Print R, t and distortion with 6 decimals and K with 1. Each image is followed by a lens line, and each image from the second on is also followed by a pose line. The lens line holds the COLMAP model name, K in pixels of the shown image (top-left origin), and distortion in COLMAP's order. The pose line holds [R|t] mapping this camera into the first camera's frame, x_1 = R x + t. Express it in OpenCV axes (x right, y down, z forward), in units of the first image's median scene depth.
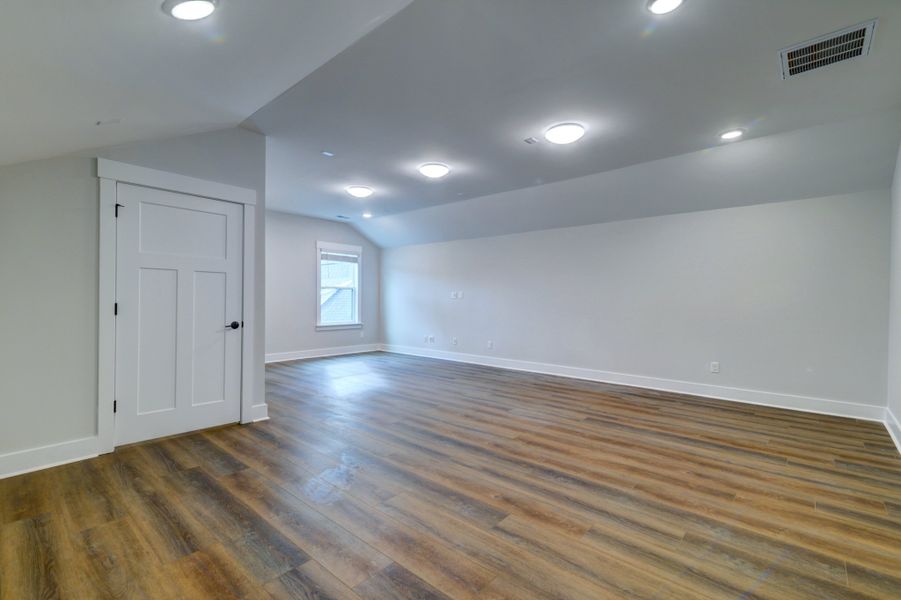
lens RADIAL K [[406.4, 0, 448.8], [0, 406.4, 299.4], [0, 0, 1]] dist [0.014828, -0.001507]
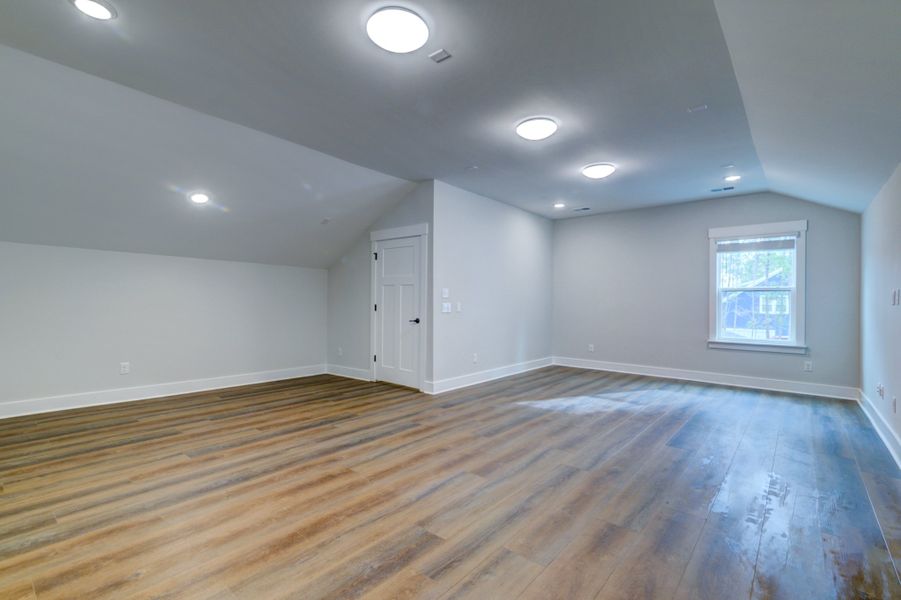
lens RADIAL K [[406.4, 0, 453.5], [0, 406.4, 299.1], [0, 0, 1]] dist [0.014828, -0.001507]
pose [[0.028308, -0.014089, -0.999500, 0.873418], [-0.009763, 0.999849, -0.014370, 0.006293], [0.999552, 0.010165, 0.028166, 1.036859]]
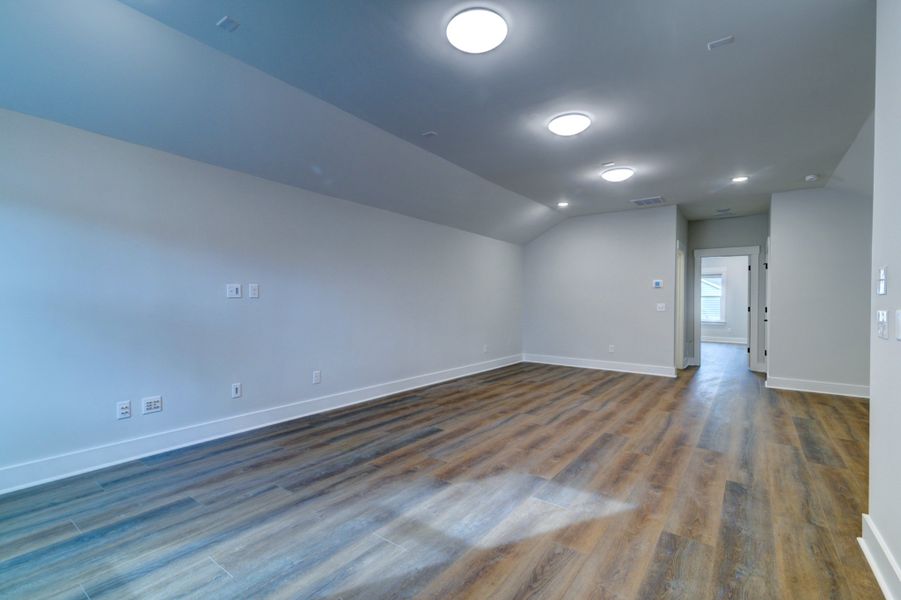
lens RADIAL K [[406.4, 0, 452.7], [0, 406.4, 294.6], [0, 0, 1]] dist [0.014828, -0.001507]
pose [[-0.095987, 0.009982, 0.995333, -0.933715], [-0.010094, 0.999889, -0.011001, -0.007585], [-0.995331, -0.011103, -0.095875, 1.588661]]
